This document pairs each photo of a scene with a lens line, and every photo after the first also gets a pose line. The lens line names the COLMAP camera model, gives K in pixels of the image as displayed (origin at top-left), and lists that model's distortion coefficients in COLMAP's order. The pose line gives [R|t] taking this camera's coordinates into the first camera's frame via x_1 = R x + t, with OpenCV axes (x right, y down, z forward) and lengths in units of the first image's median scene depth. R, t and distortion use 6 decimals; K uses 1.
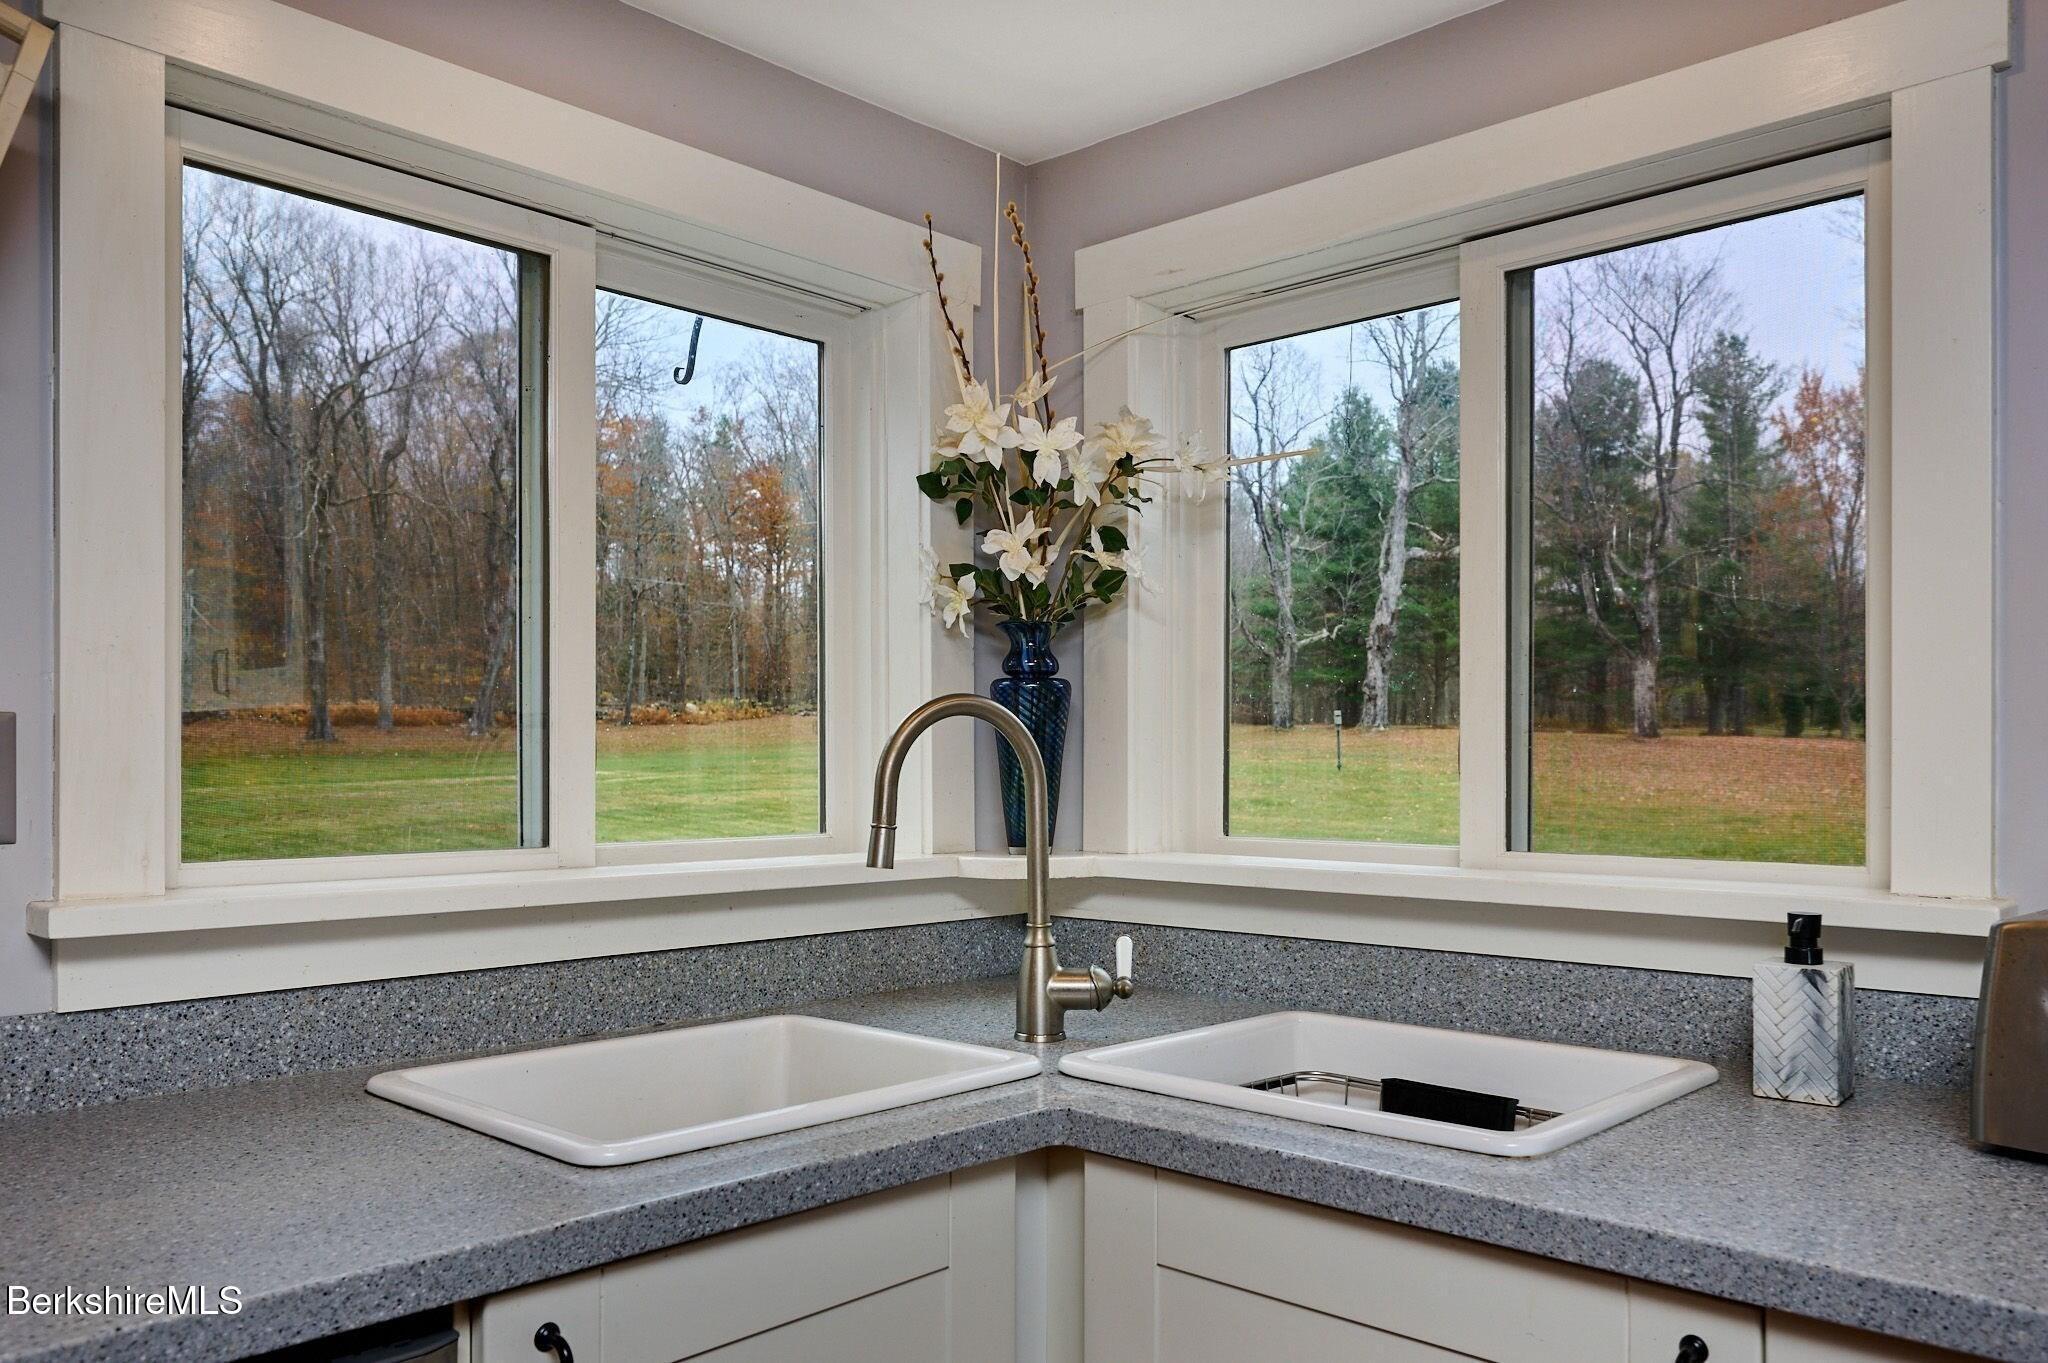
lens RADIAL K [[1558.5, 0, 1069.0], [0, 1558.5, 743.6], [0, 0, 1]] dist [-0.006420, 0.000355]
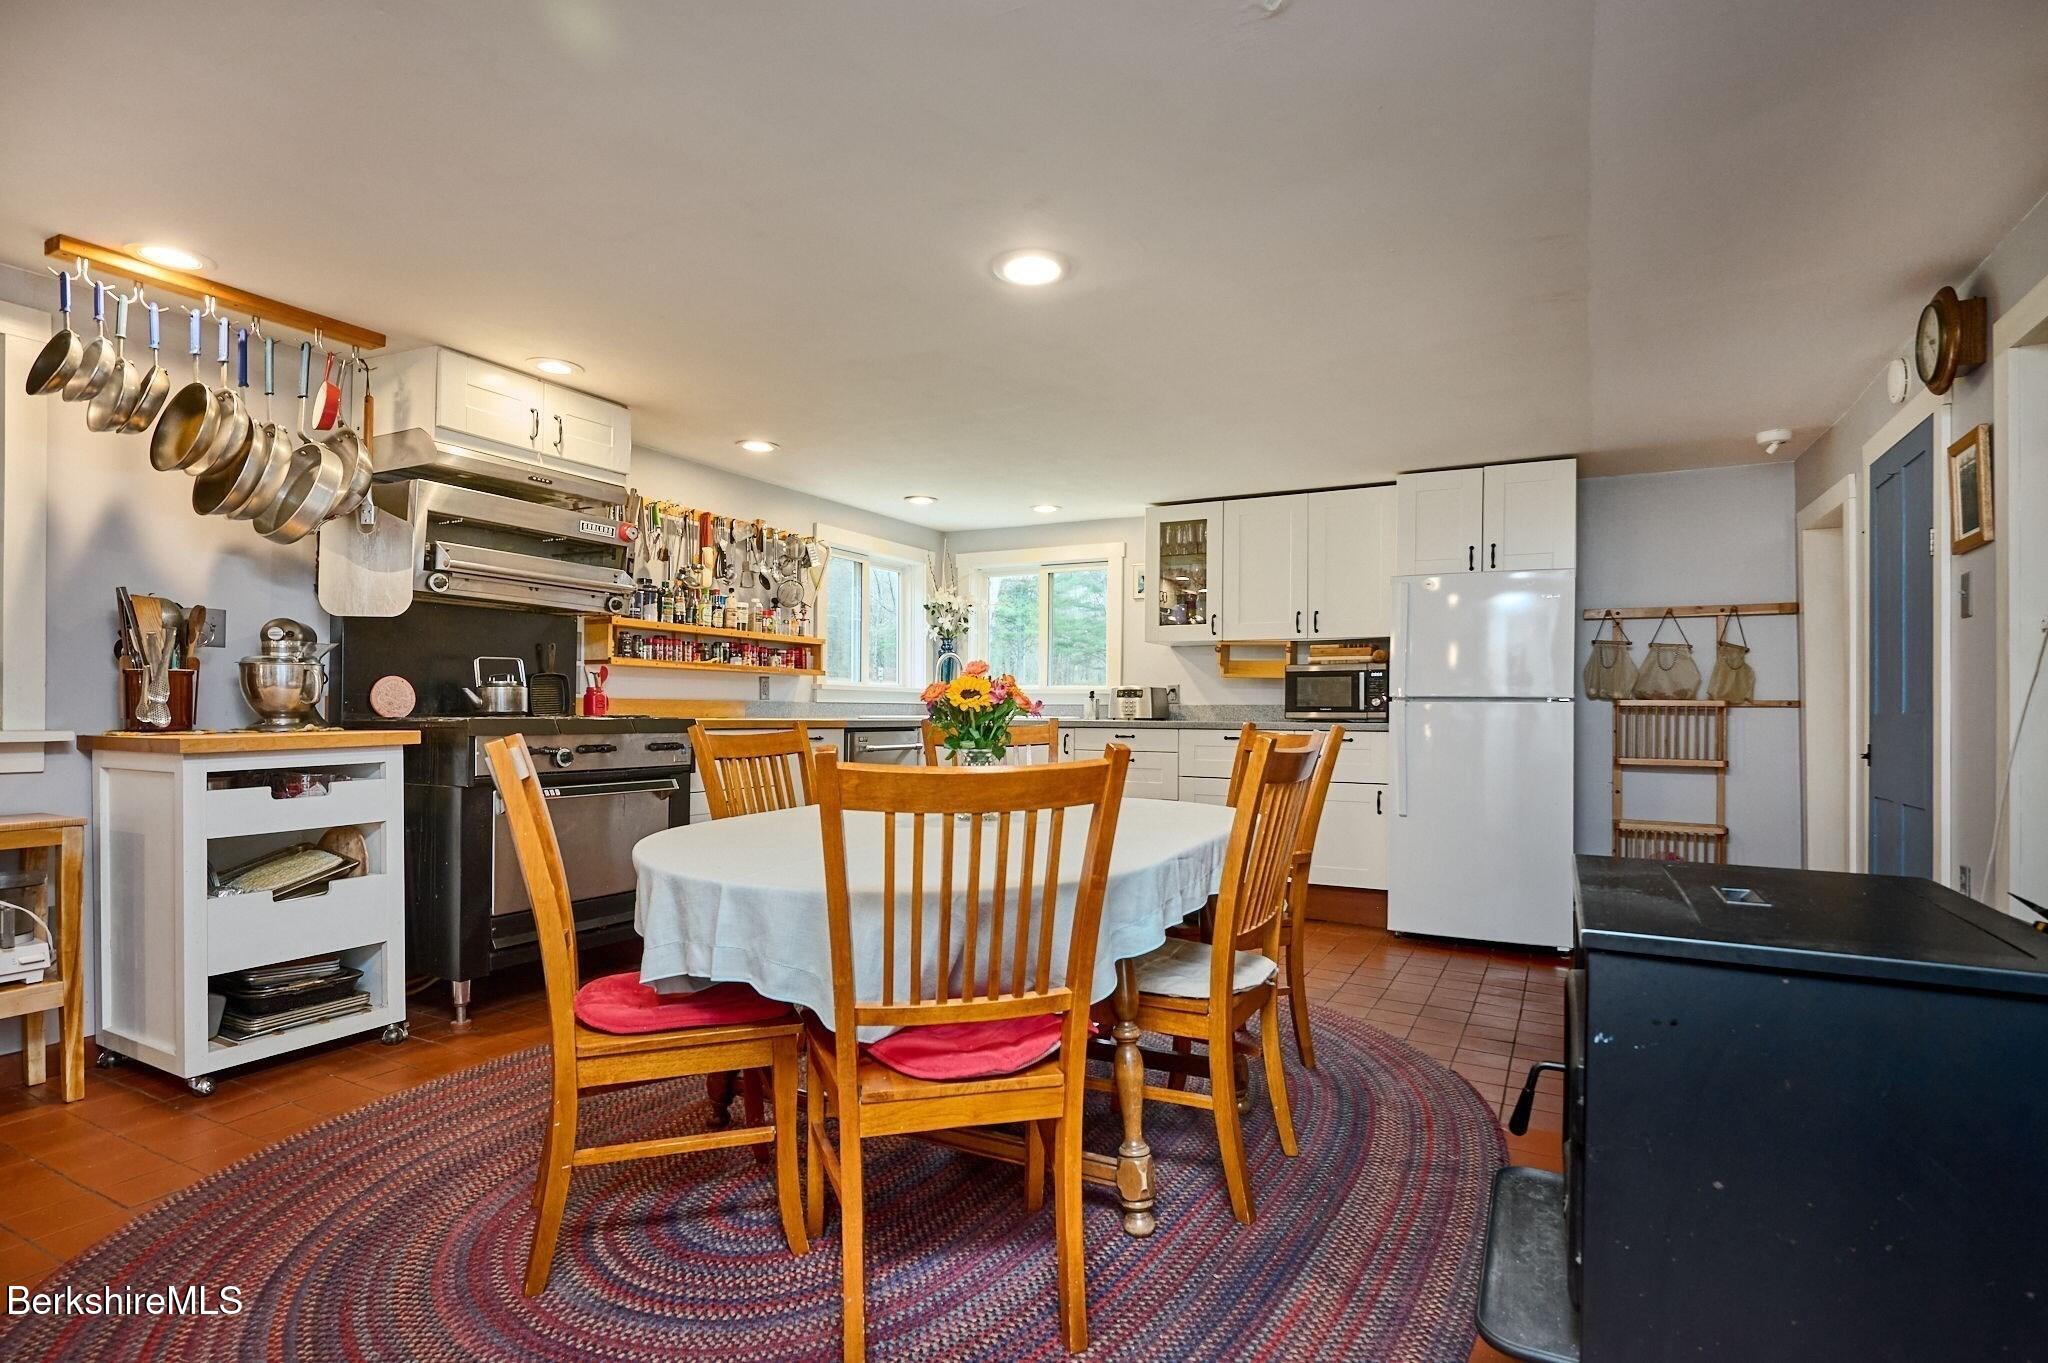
lens RADIAL K [[995.3, 0, 1024.0], [0, 995.3, 681.5], [0, 0, 1]] dist [0.000645, 0.000101]
pose [[0.967860, 0.018227, 0.250829, -0.551153], [-0.015332, 0.999791, -0.013491, 0.089170], [-0.251023, 0.009212, 0.967937, -1.936572]]
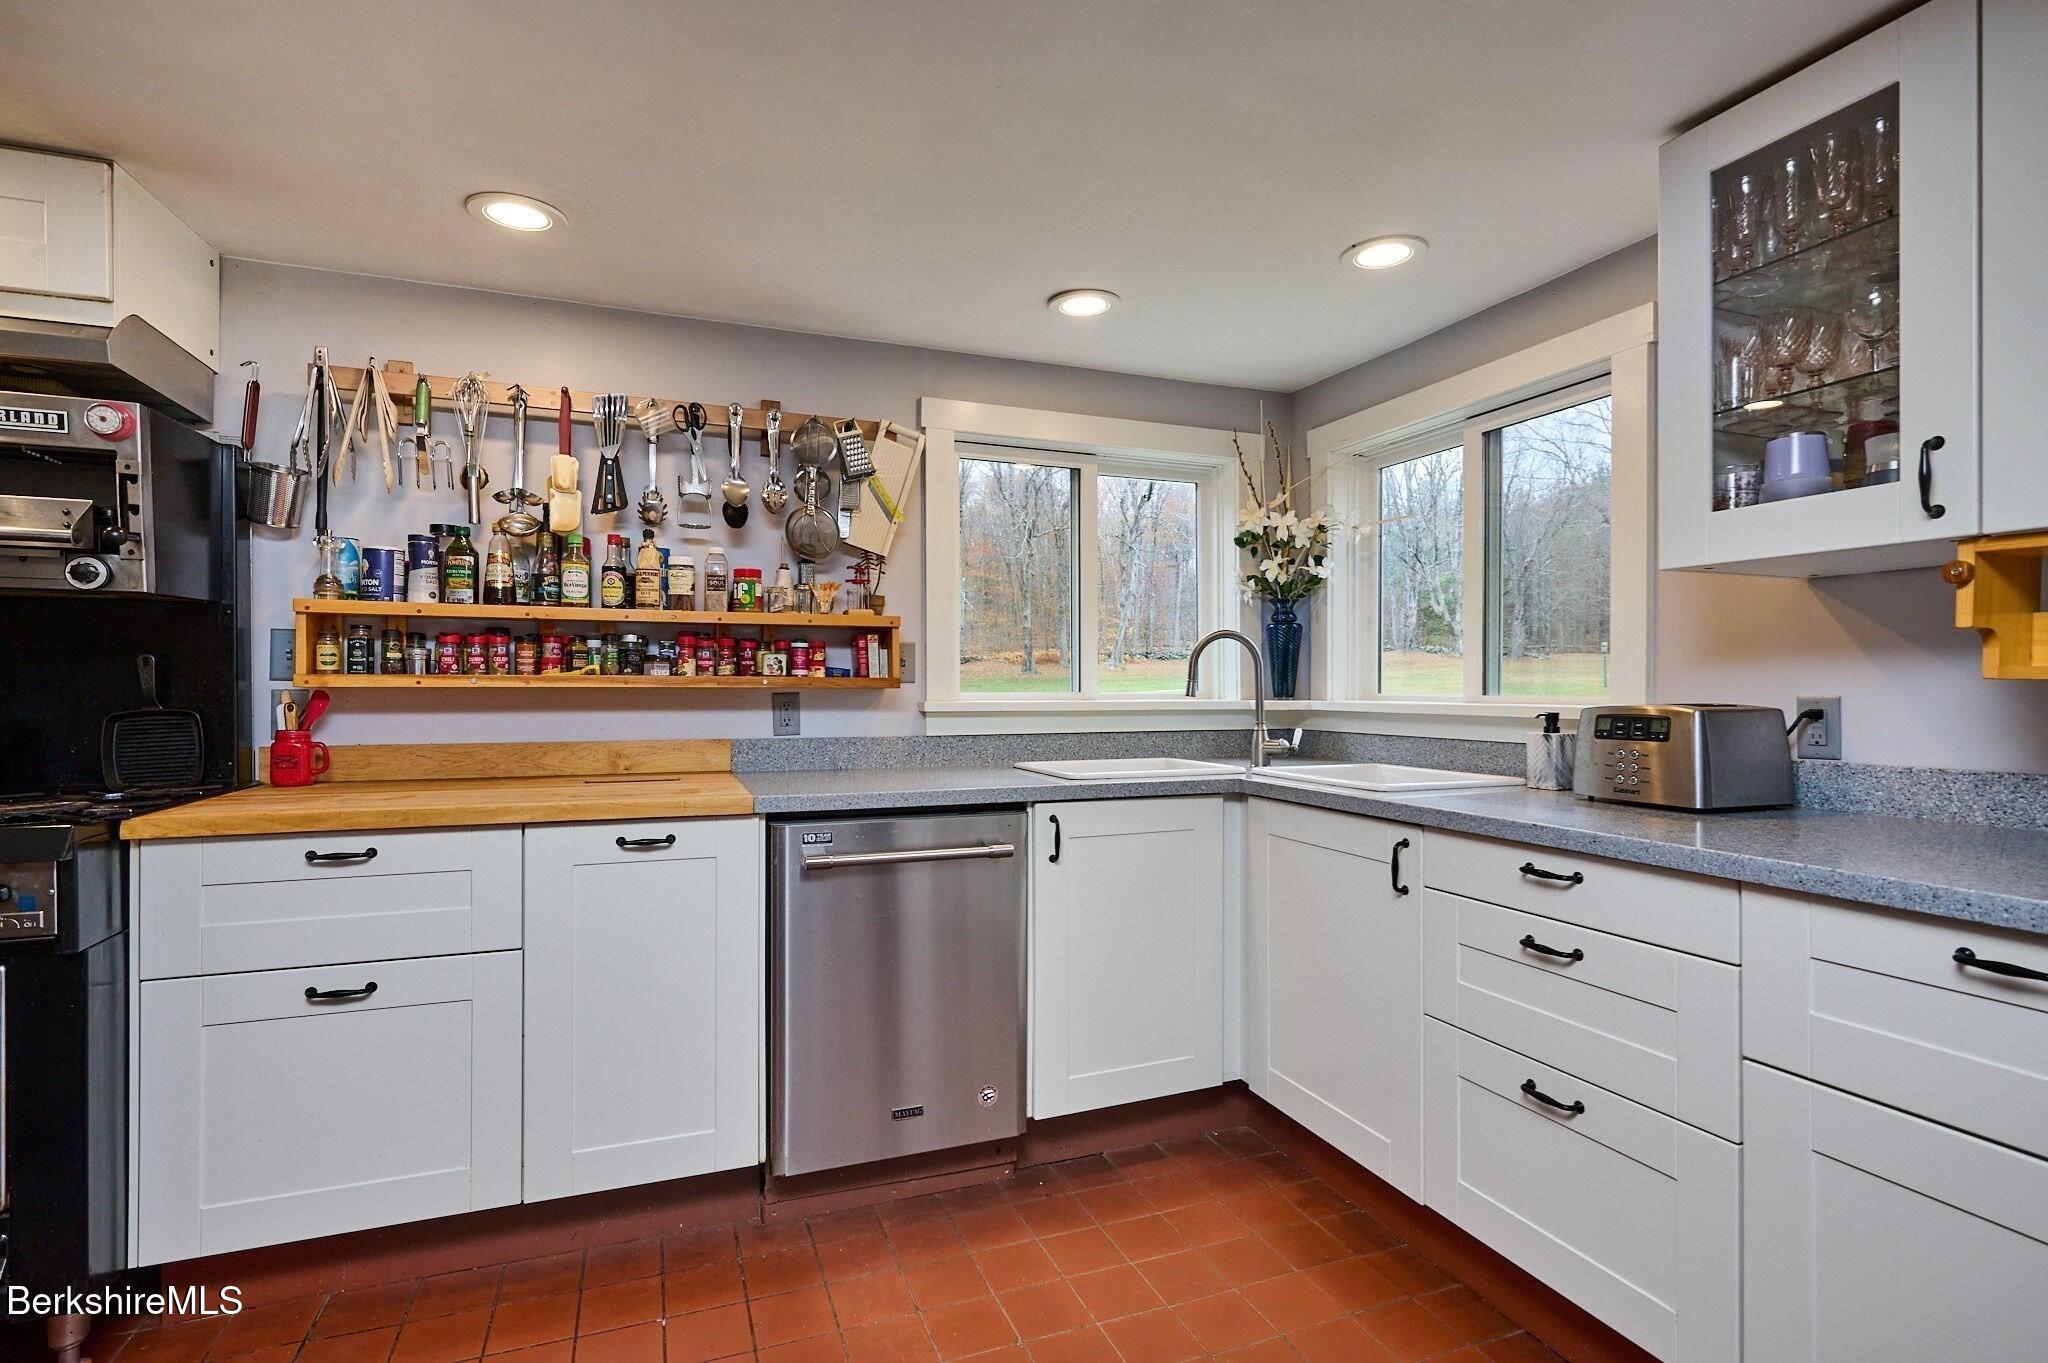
lens RADIAL K [[995.3, 0, 1024.0], [0, 995.3, 681.5], [0, 0, 1]] dist [0.000645, 0.000101]
pose [[0.898626, -0.000380, -0.438716, 0.282468], [0.003884, 0.999967, 0.007090, 0.032580], [0.438699, -0.008075, 0.898598, -0.496227]]
